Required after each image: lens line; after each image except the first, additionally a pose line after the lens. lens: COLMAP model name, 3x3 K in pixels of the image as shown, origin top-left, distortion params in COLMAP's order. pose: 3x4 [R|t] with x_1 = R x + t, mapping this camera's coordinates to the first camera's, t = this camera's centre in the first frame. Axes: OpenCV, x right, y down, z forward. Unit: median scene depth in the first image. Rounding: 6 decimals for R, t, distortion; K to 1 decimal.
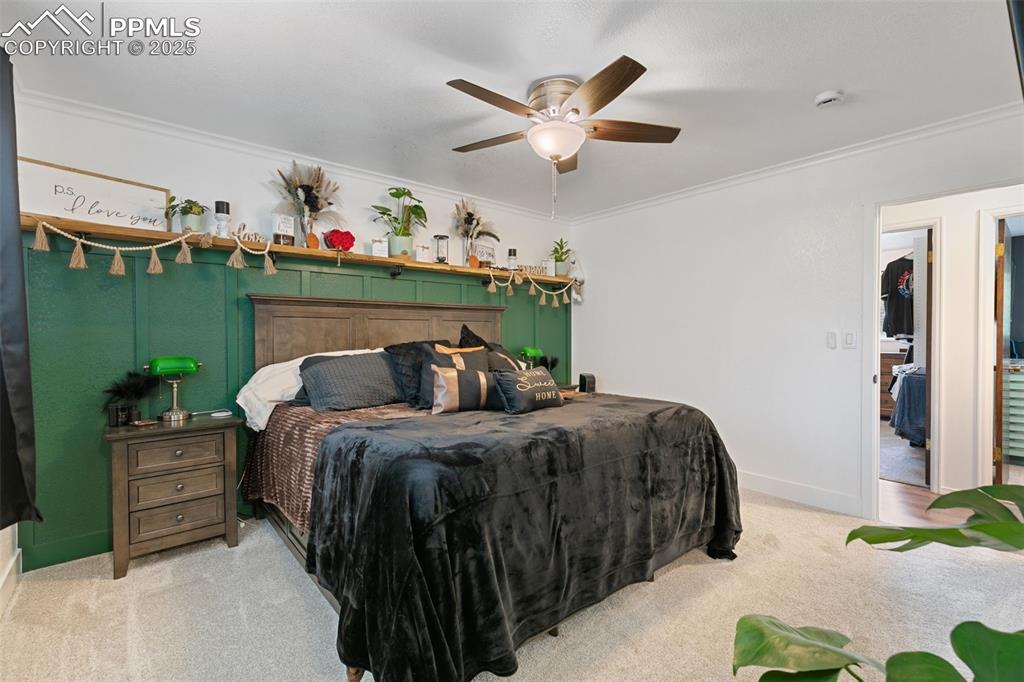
lens RADIAL K [[463.4, 0, 514.7], [0, 463.4, 340.0], [0, 0, 1]] dist [0.001224, -0.000551]
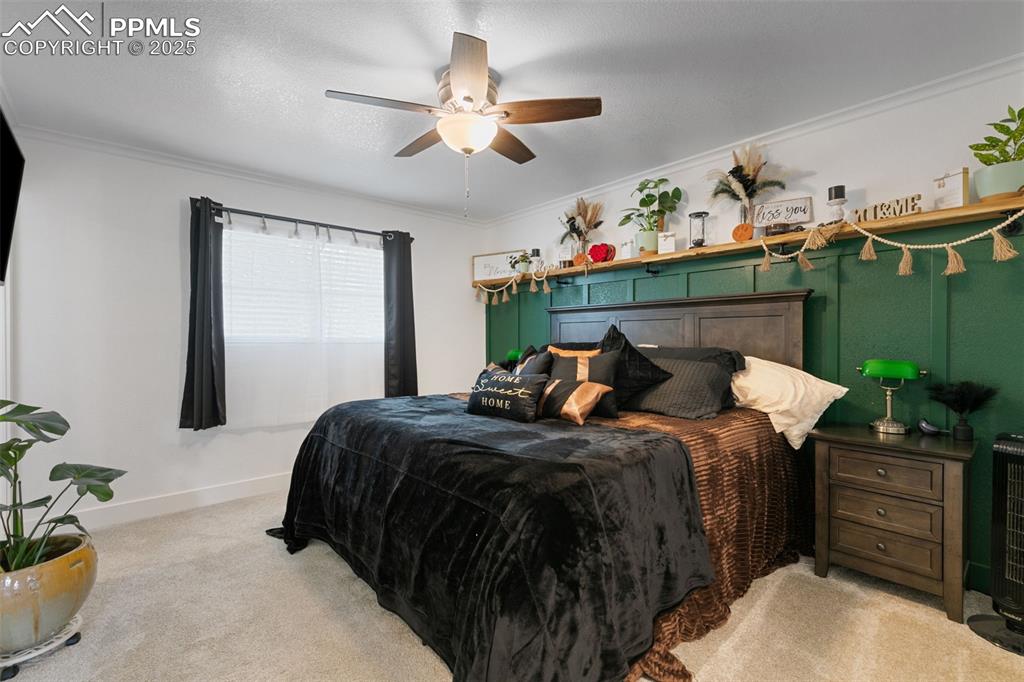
lens RADIAL K [[463.4, 0, 514.4], [0, 463.4, 342.8], [0, 0, 1]] dist [0.001224, -0.000551]
pose [[0.005502, 0.012111, -0.999912, 0.681116], [-0.006020, 0.999909, 0.012078, -0.008042], [0.999967, 0.005953, 0.005574, 0.709933]]
